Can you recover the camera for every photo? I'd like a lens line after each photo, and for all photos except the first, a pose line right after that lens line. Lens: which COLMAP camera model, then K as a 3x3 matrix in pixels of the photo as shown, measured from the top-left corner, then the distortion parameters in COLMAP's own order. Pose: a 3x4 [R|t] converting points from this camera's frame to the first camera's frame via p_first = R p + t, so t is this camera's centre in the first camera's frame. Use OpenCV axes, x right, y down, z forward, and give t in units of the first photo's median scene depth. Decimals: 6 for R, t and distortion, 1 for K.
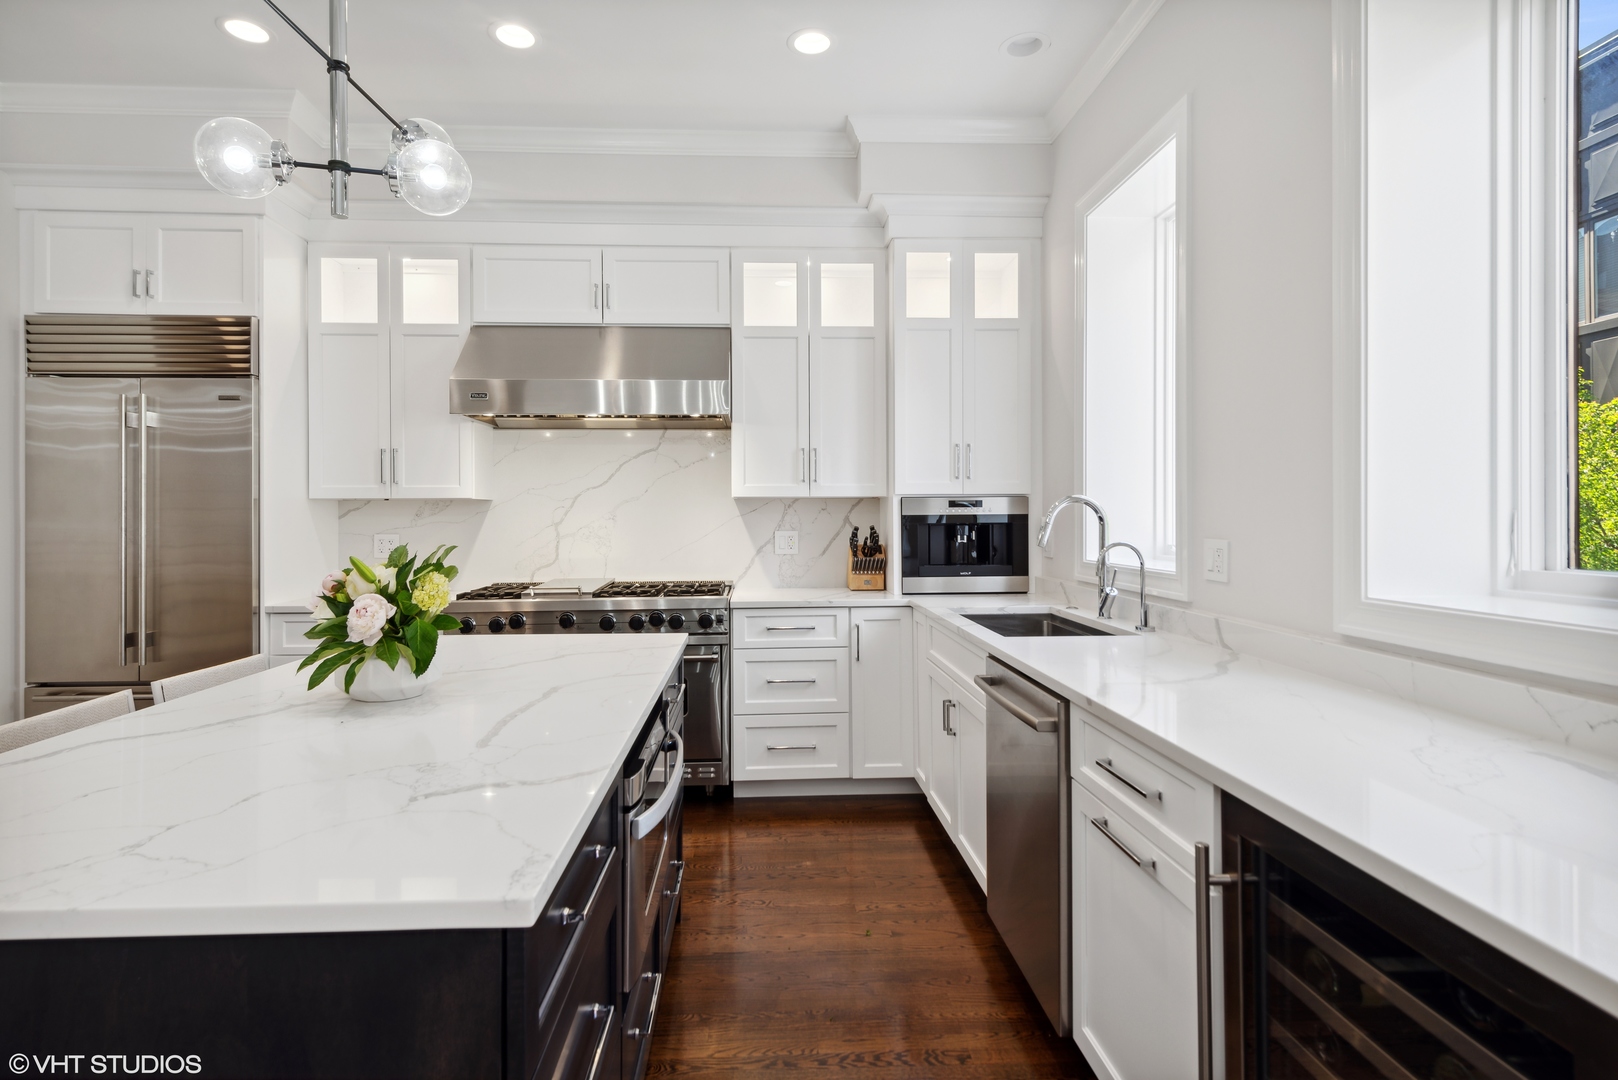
lens RADIAL K [[835.6, 0, 775.2], [0, 835.6, 514.7], [0, 0, 1]] dist [0.026549, -0.000111]
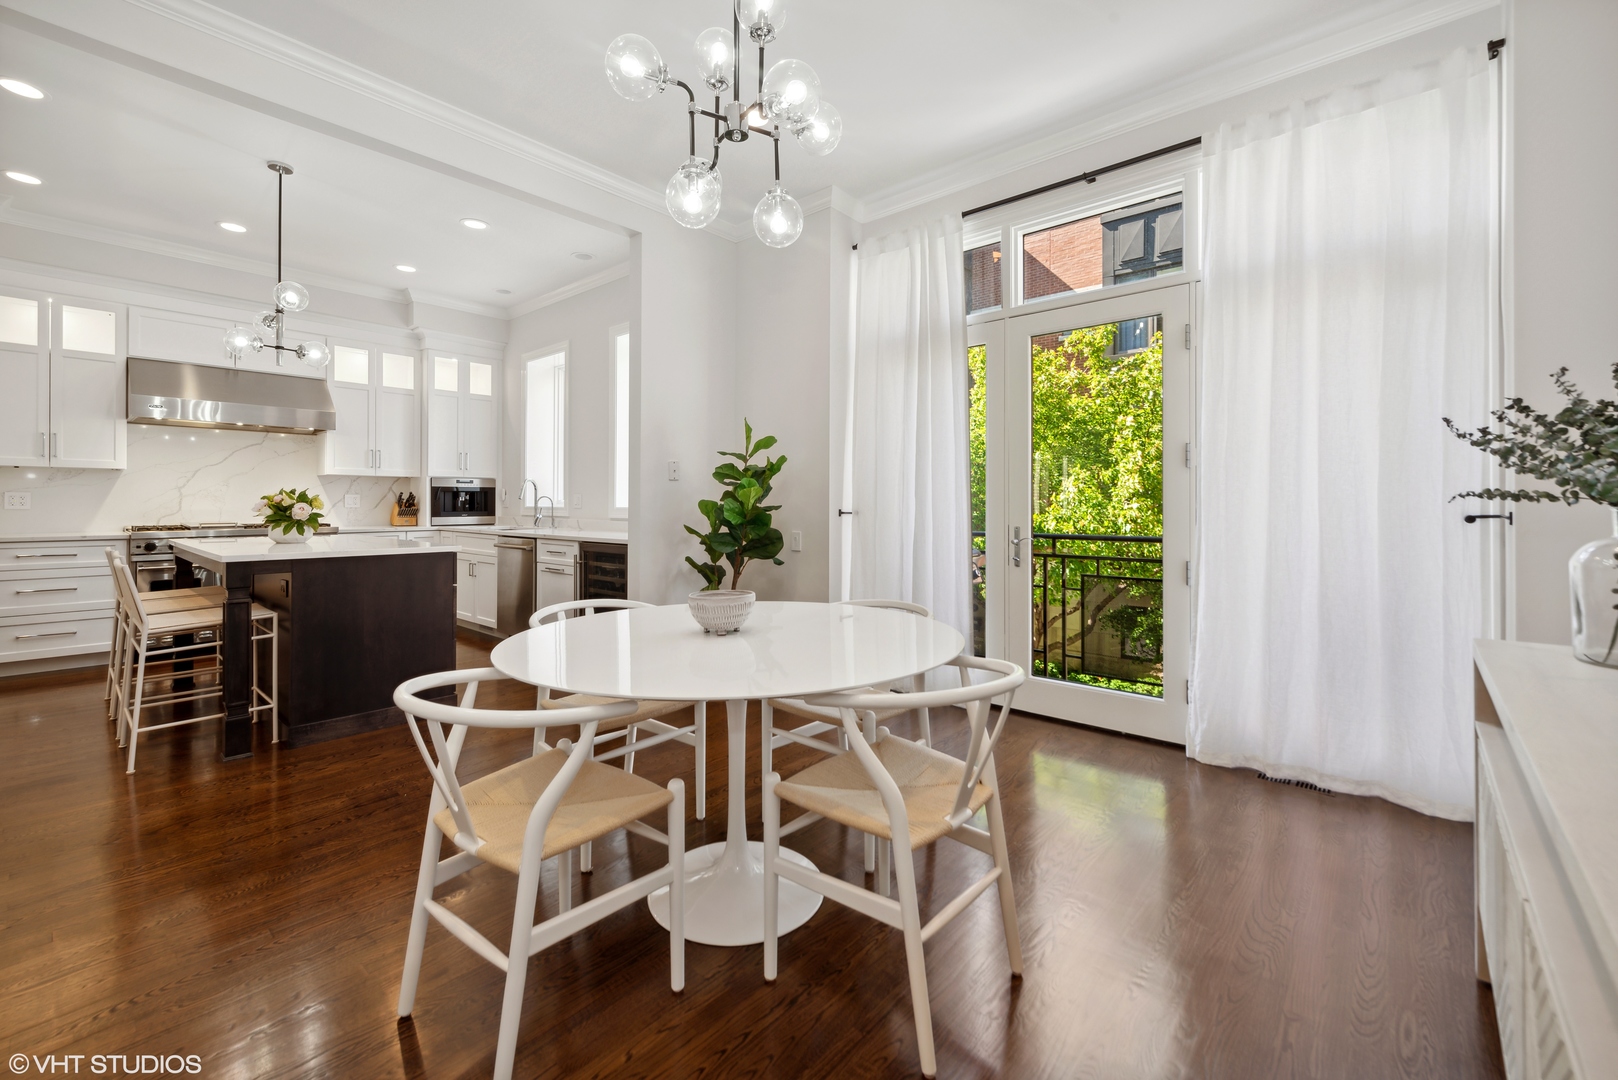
lens RADIAL K [[714.0, 0, 814.4], [0, 714.0, 499.4], [0, 0, 1]] dist [0.015873, -0.000527]
pose [[0.688101, 0.009908, 0.725547, -0.459190], [-0.007960, 0.999950, -0.006106, 0.034480], [-0.725571, -0.001574, 0.688145, -0.843614]]
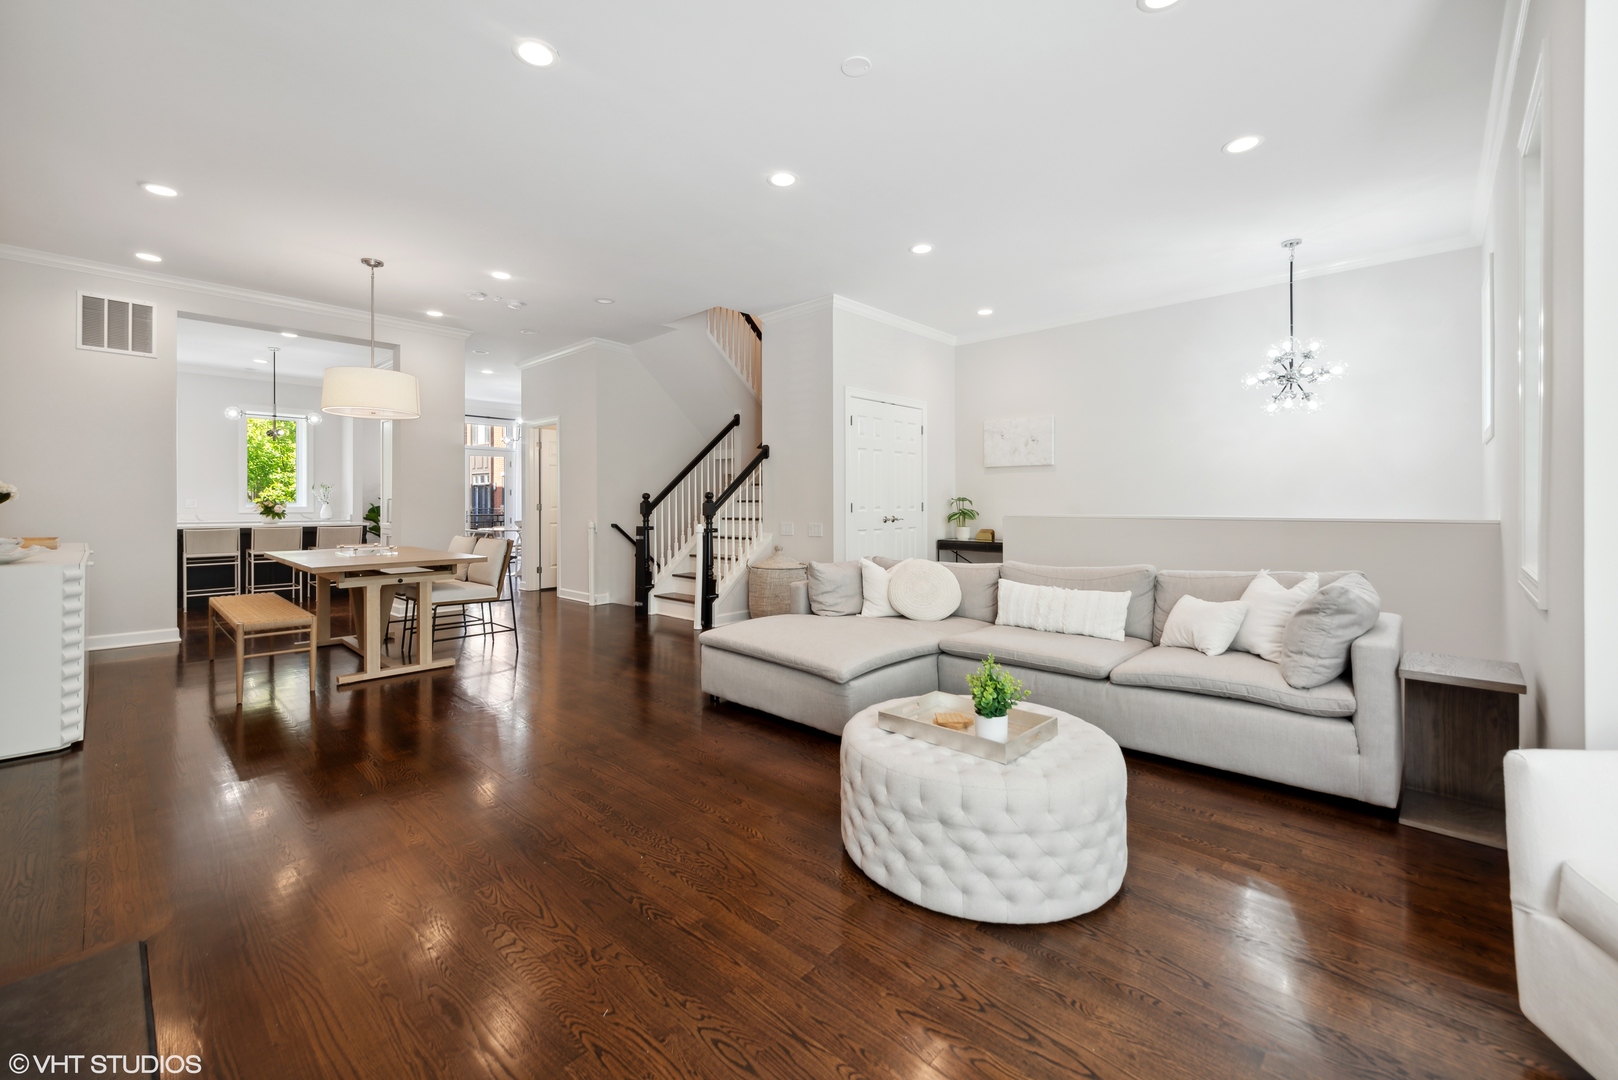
lens RADIAL K [[636.2, 0, 788.8], [0, 636.2, 503.7], [0, 0, 1]] dist [-0.009767, -0.000211]
pose [[-0.724272, 0.002654, 0.689509, -2.736627], [-0.001208, 0.999986, -0.005118, 0.042934], [-0.689513, -0.004540, -0.724259, 0.772846]]
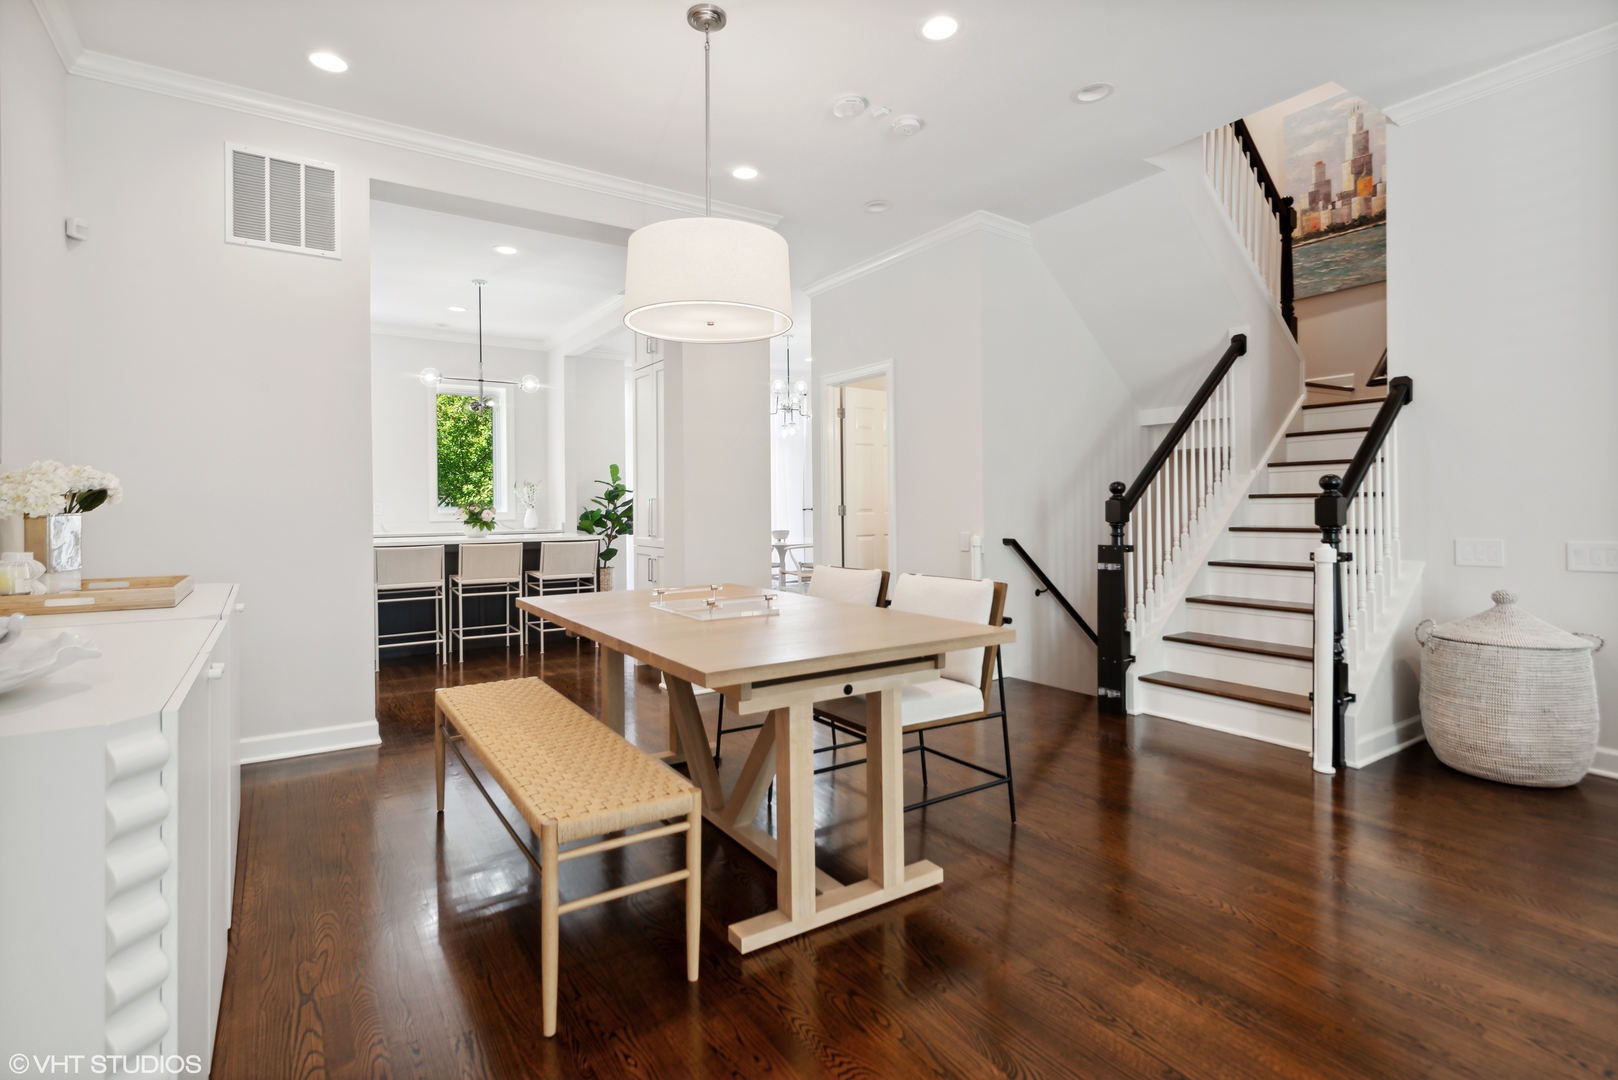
lens RADIAL K [[773.5, 0, 796.5], [0, 773.5, 507.6], [0, 0, 1]] dist [0.000656, -0.000642]
pose [[-0.533746, 0.005889, 0.845624, -1.993224], [0.007179, 0.999971, -0.002433, 0.042123], [-0.845614, 0.004772, -0.533773, 0.768746]]
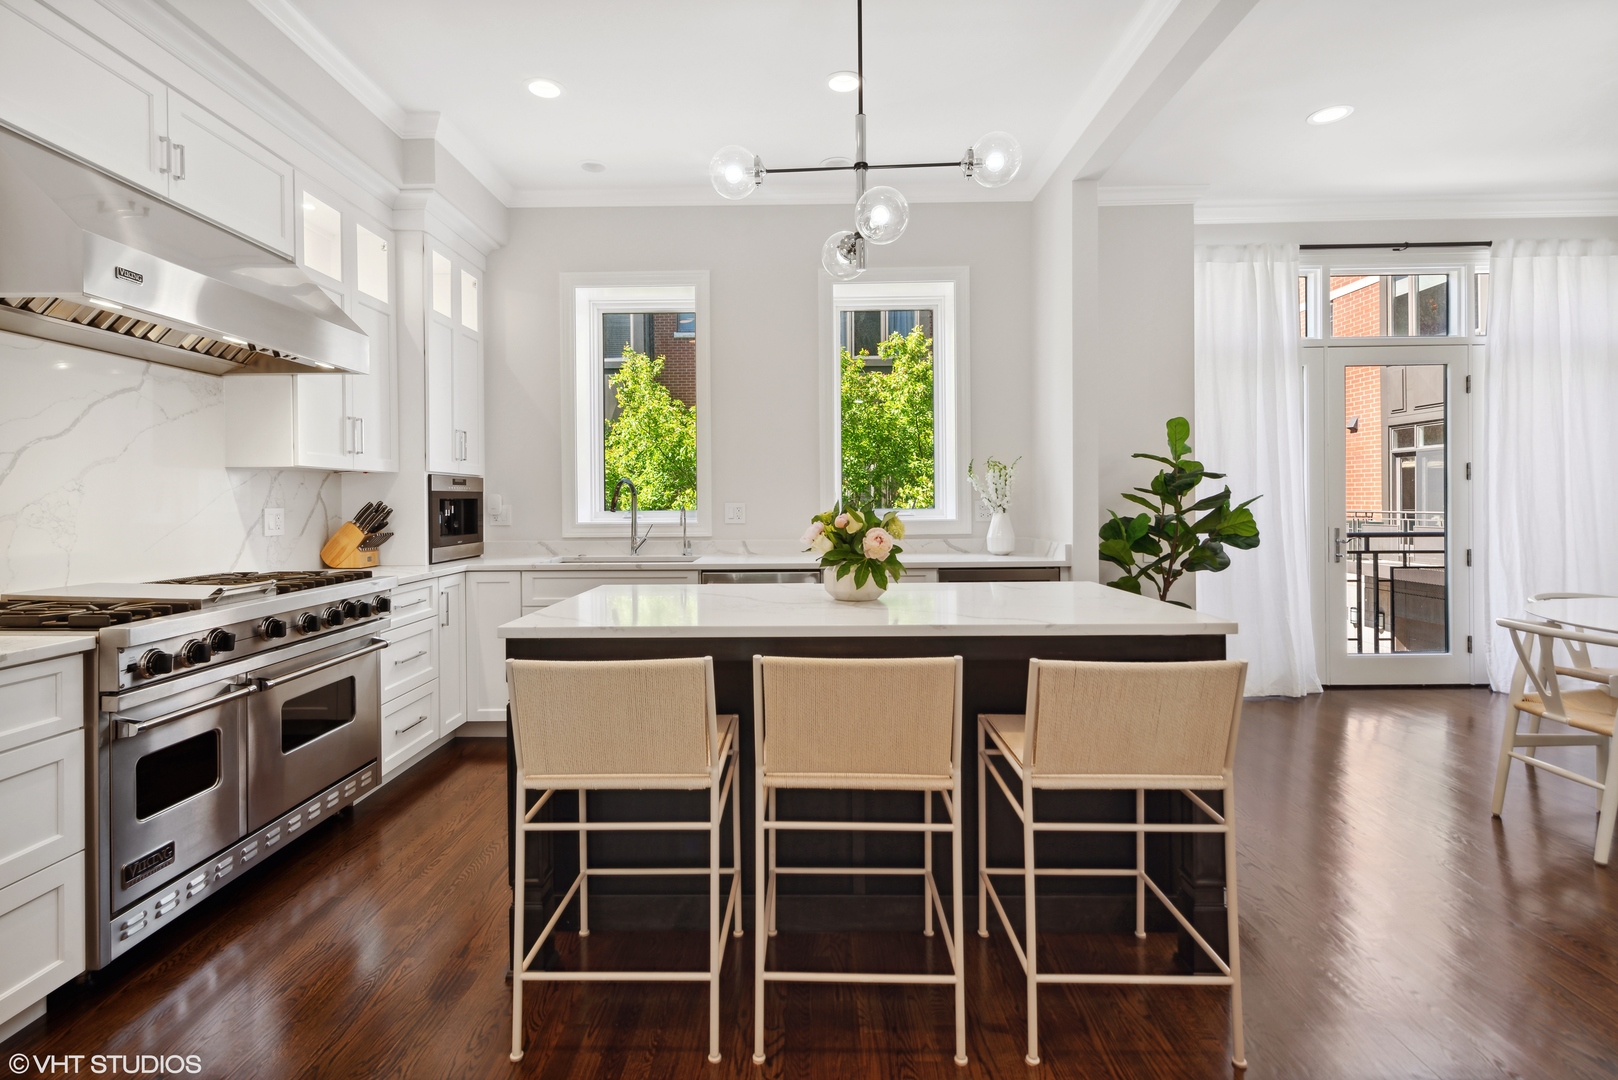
lens RADIAL K [[773.5, 0, 796.5], [0, 773.5, 507.6], [0, 0, 1]] dist [0.000656, -0.000642]
pose [[0.030760, -0.004016, 0.999519, -0.822646], [0.005318, 0.999978, 0.003854, 0.020289], [-0.999513, 0.005197, 0.030781, 0.486194]]
